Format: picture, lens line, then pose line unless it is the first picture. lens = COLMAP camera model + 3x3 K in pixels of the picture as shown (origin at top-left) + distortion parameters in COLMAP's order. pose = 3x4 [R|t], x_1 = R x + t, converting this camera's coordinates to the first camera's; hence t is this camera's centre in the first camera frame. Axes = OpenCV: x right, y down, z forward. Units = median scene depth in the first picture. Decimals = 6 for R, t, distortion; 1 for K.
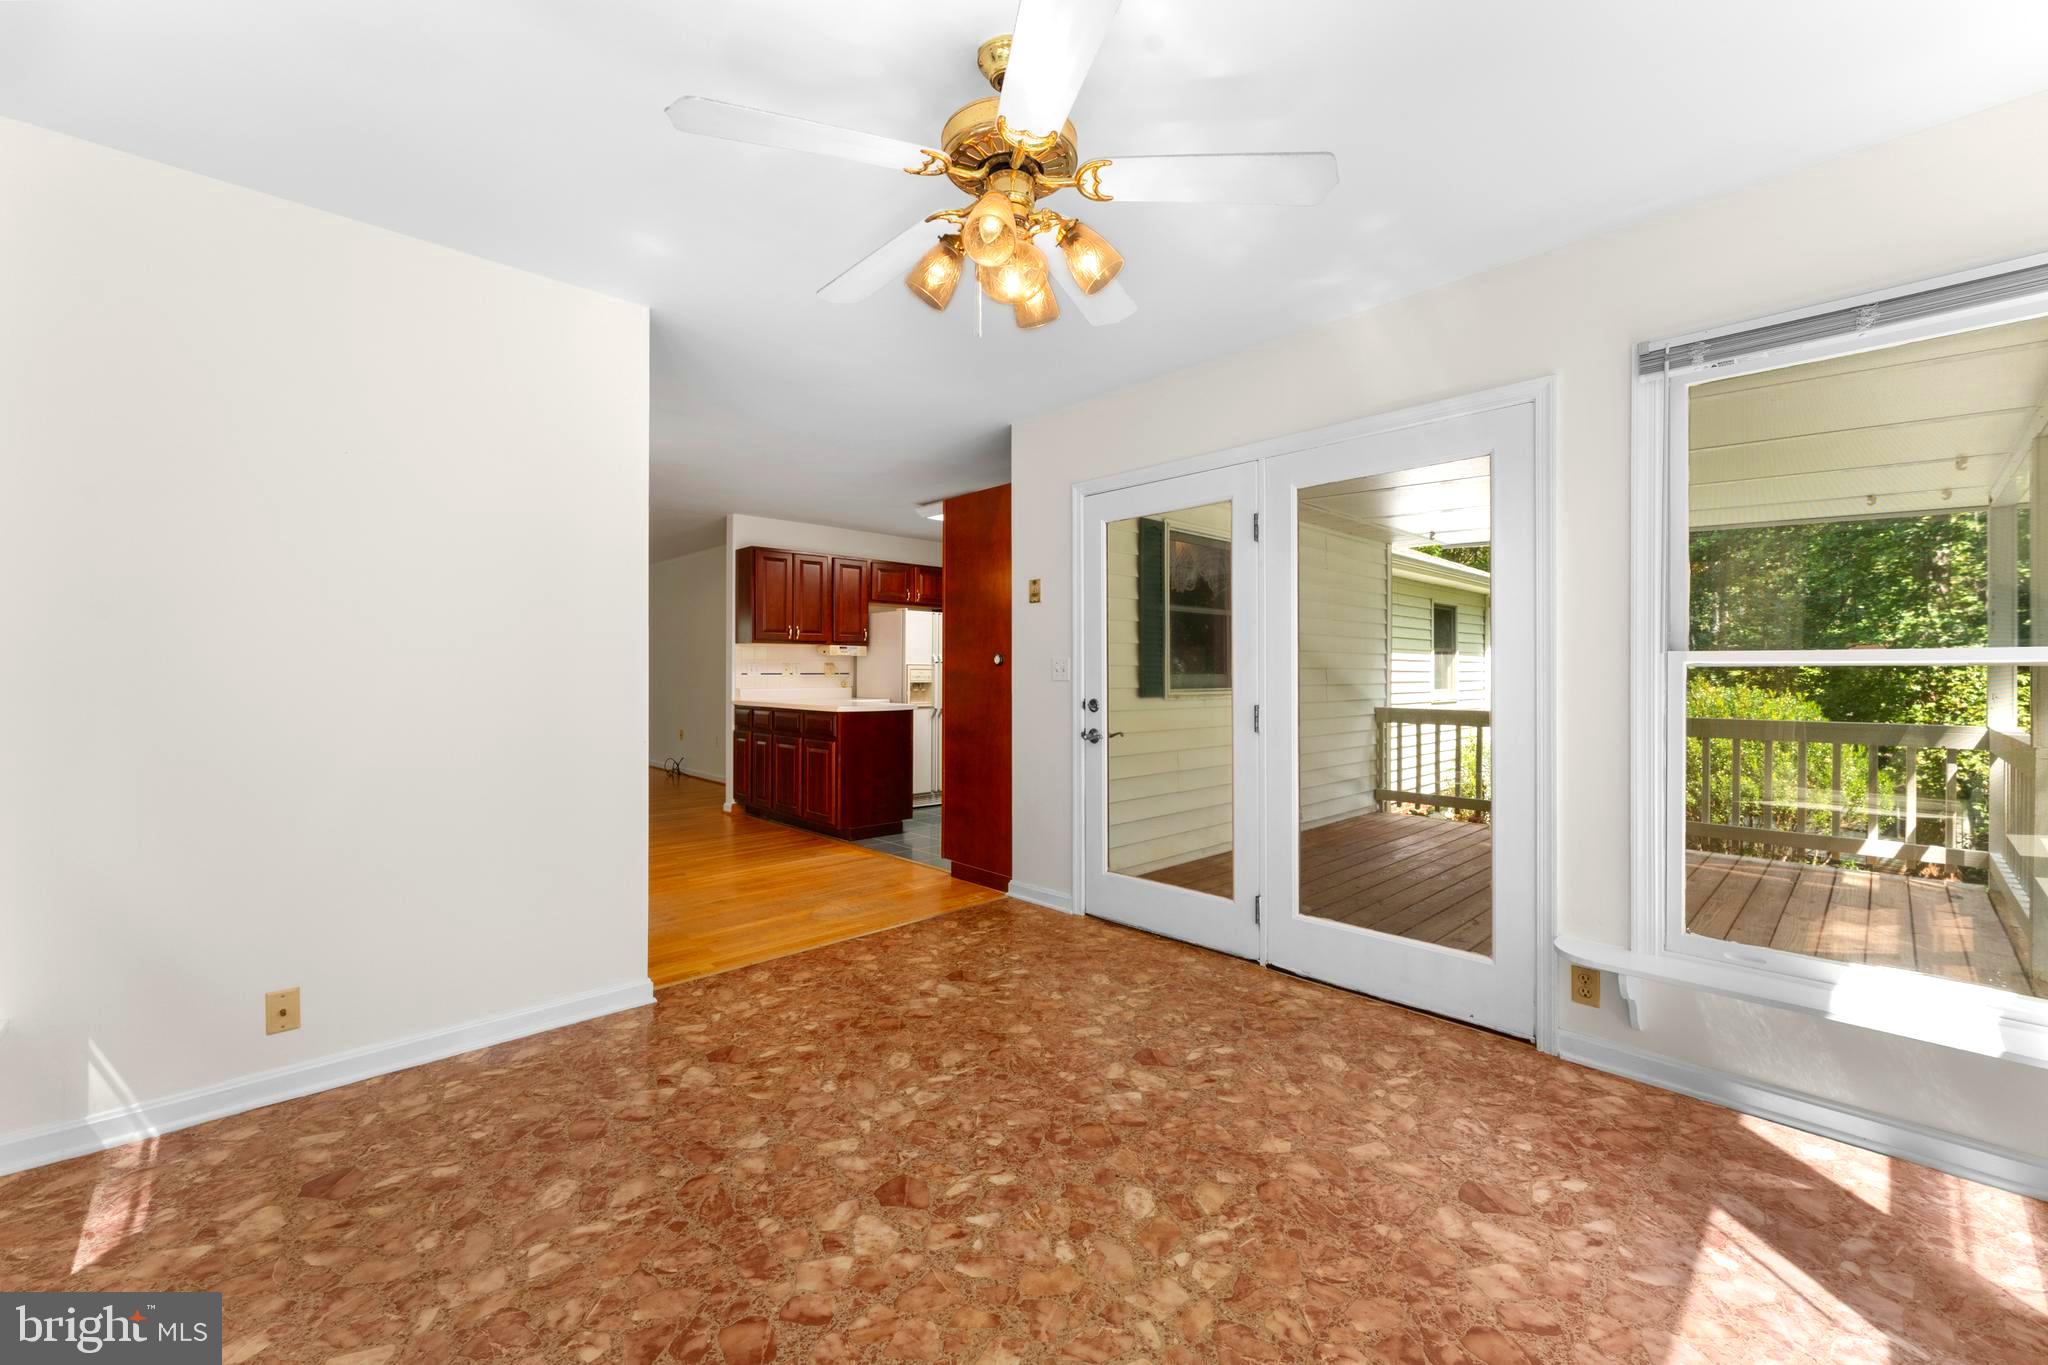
lens RADIAL K [[829.8, 0, 1018.1], [0, 829.8, 681.6], [0, 0, 1]] dist [0.000908, 0.000043]
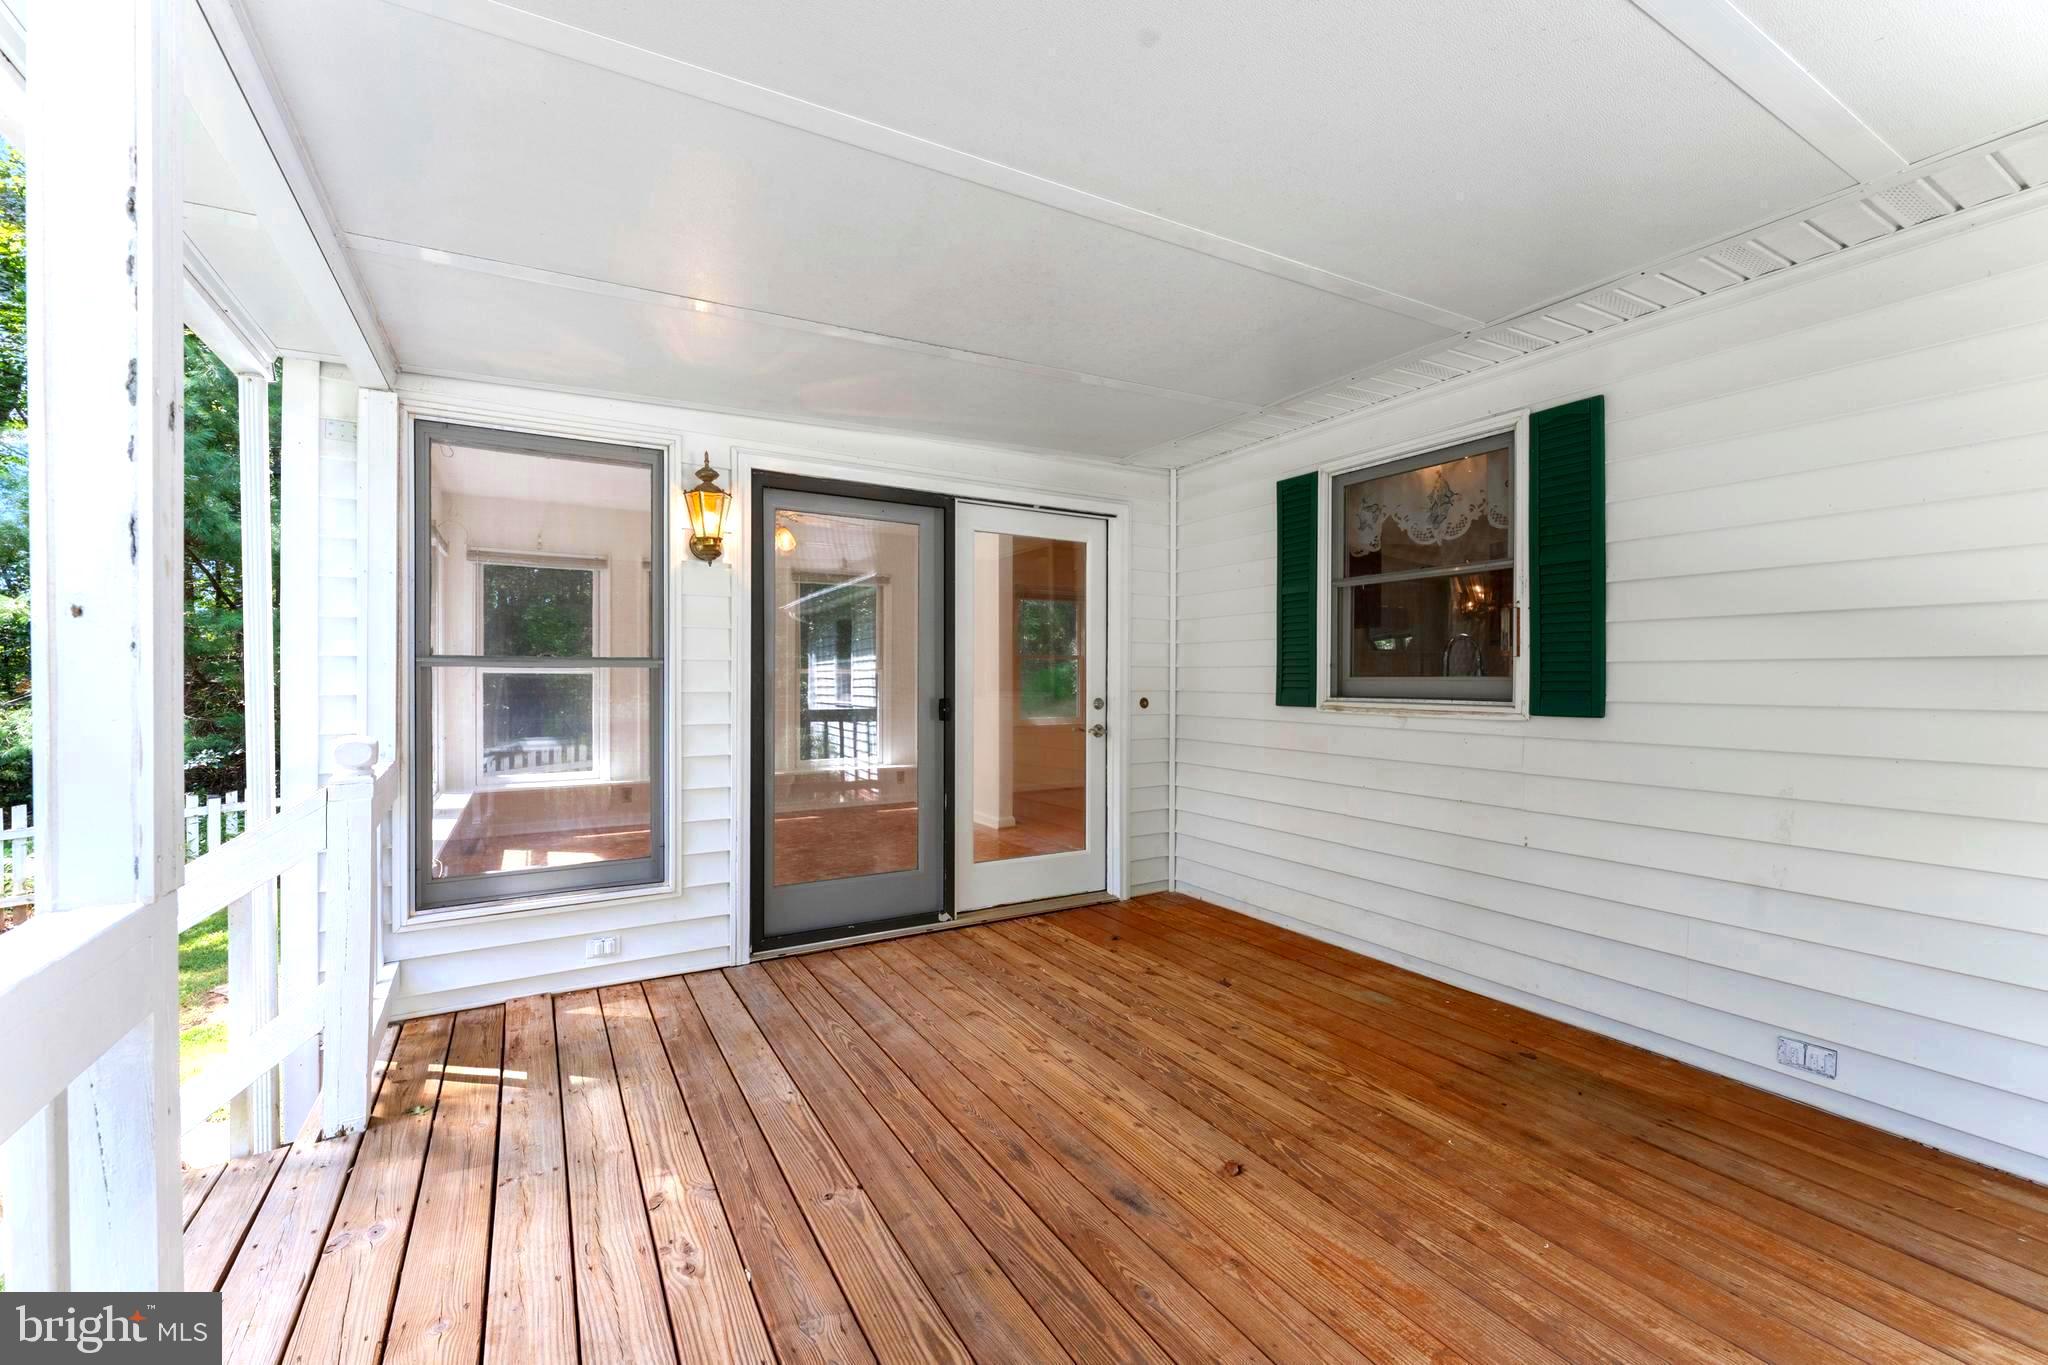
lens RADIAL K [[829.8, 0, 1017.8], [0, 829.8, 675.5], [0, 0, 1]] dist [0.000908, 0.000043]
pose [[-0.249505, 0.007268, -0.968346, 0.950847], [0.000009, 0.999972, 0.007503, -0.015241], [0.968374, 0.001863, -0.249498, 0.916477]]
